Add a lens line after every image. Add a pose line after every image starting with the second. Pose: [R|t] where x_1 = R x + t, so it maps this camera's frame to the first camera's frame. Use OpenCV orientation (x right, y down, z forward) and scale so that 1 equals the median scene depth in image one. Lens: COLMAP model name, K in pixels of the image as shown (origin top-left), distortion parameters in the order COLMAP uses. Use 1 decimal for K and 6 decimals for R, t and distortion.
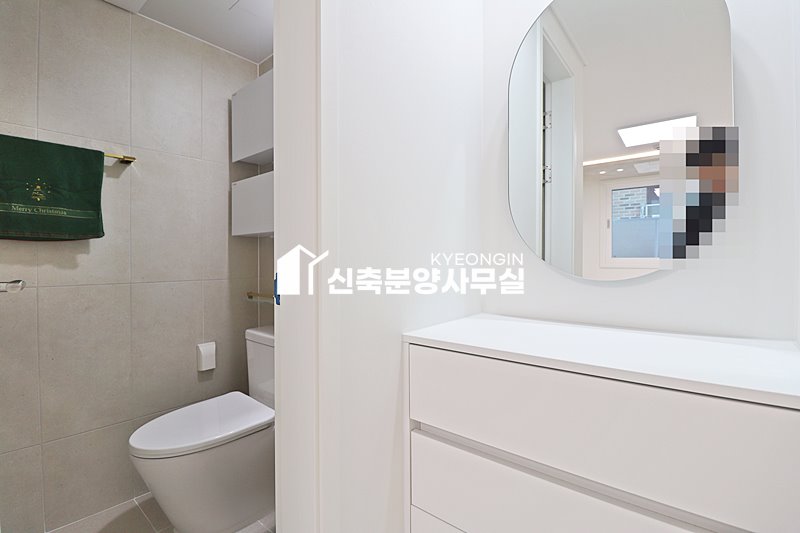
lens RADIAL K [[371.4, 0, 402.6], [0, 371.4, 262.9], [0, 0, 1]] dist [0.002980, -0.014768]
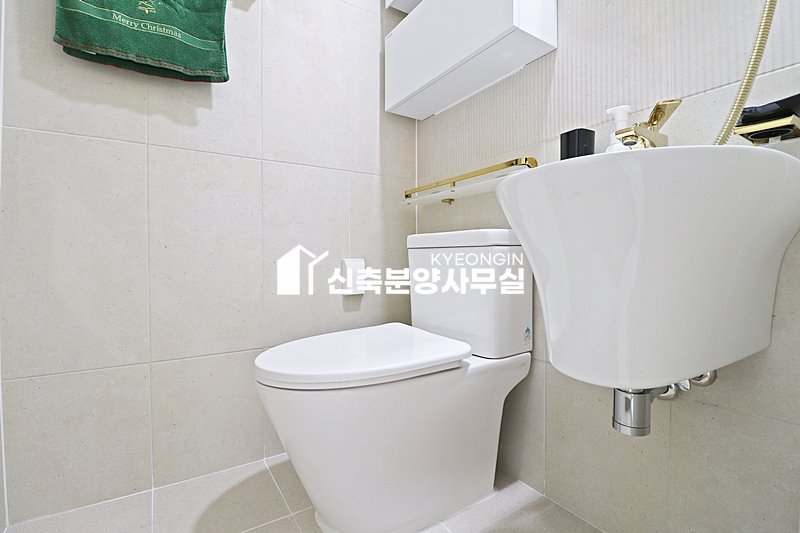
lens RADIAL K [[371.4, 0, 402.6], [0, 371.4, 262.9], [0, 0, 1]] dist [0.002980, -0.014768]
pose [[0.958256, 0.000142, -0.285910, -0.273815], [0.000652, 0.999996, 0.002682, 0.266268], [0.285909, -0.002757, 0.958253, 0.397557]]
